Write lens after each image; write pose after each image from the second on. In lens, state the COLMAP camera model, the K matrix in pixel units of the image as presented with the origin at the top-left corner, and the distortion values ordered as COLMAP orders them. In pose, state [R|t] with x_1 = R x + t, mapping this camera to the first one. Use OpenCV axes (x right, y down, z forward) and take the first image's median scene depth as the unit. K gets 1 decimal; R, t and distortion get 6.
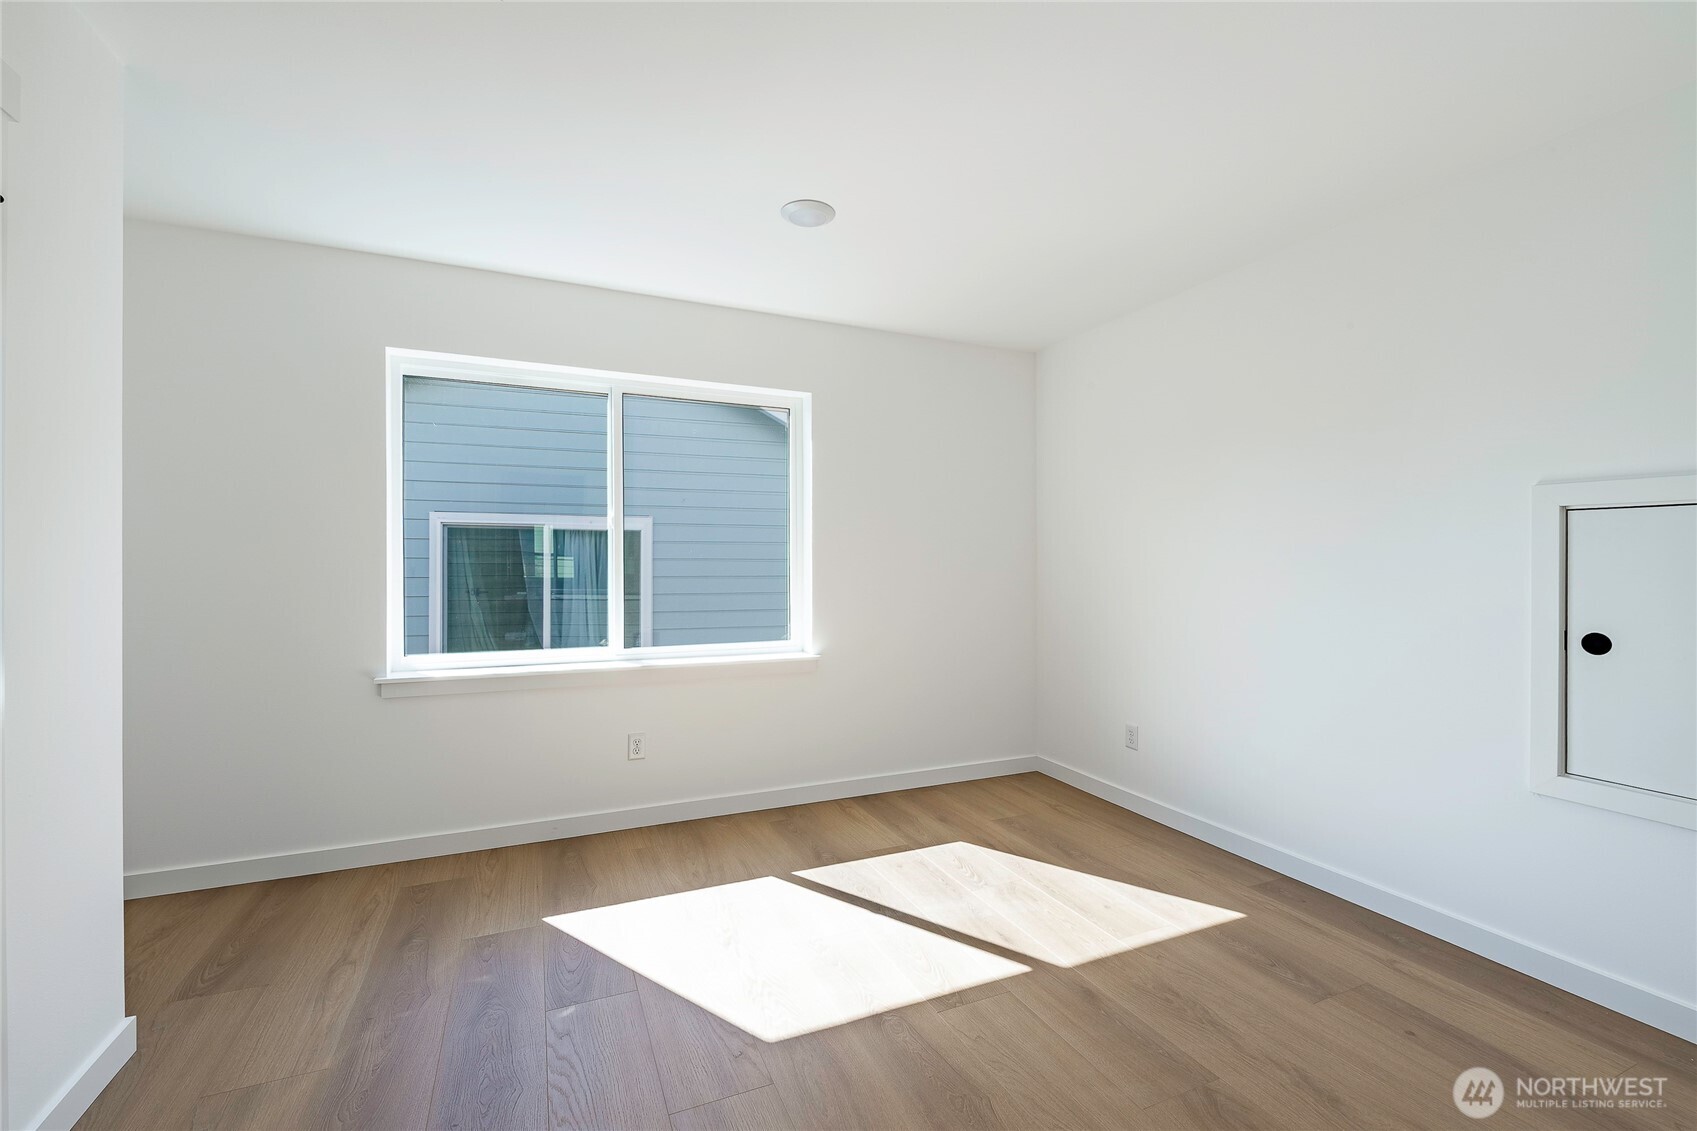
lens RADIAL K [[692.1, 0, 849.2], [0, 692.1, 562.4], [0, 0, 1]] dist [0.002185, 0.000171]
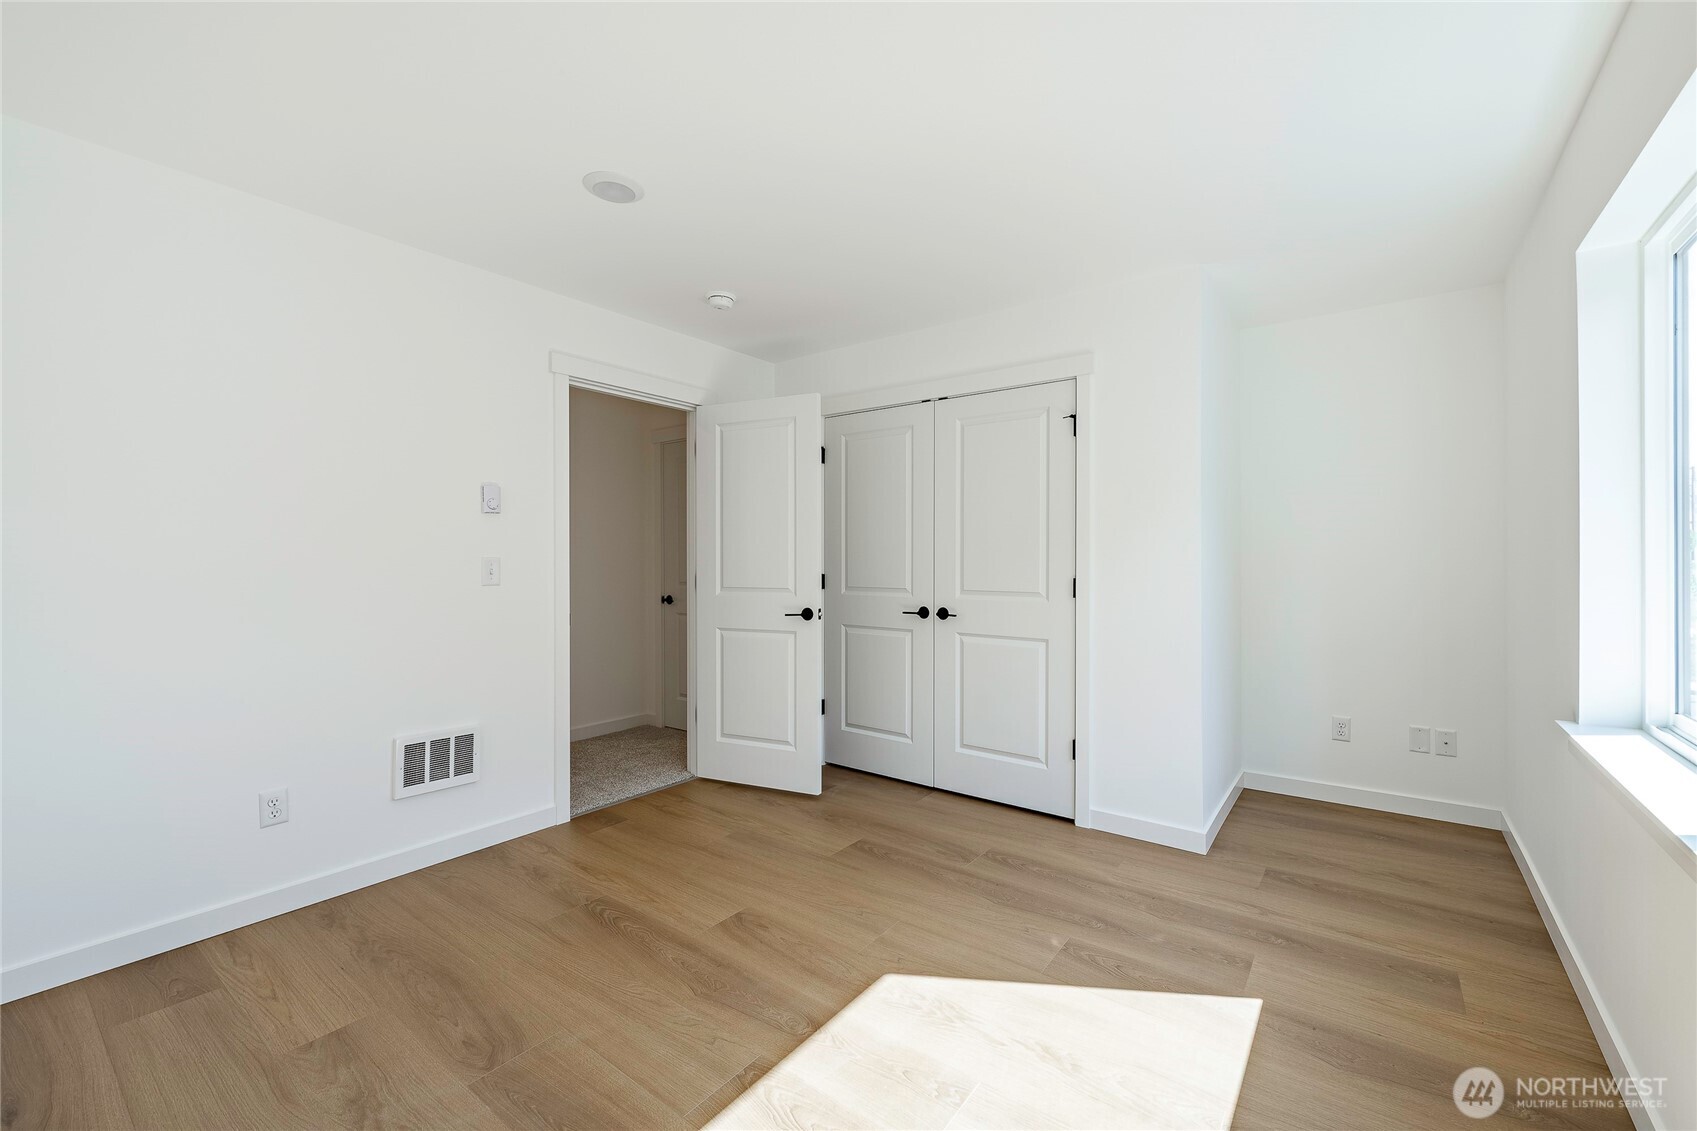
lens RADIAL K [[692.1, 0, 852.5], [0, 692.1, 564.9], [0, 0, 1]] dist [0.002185, 0.000171]
pose [[-0.878114, 0.002830, -0.478444, 0.427325], [0.000779, 0.999990, 0.004486, 0.001606], [0.478451, 0.003567, -0.878107, 1.738798]]
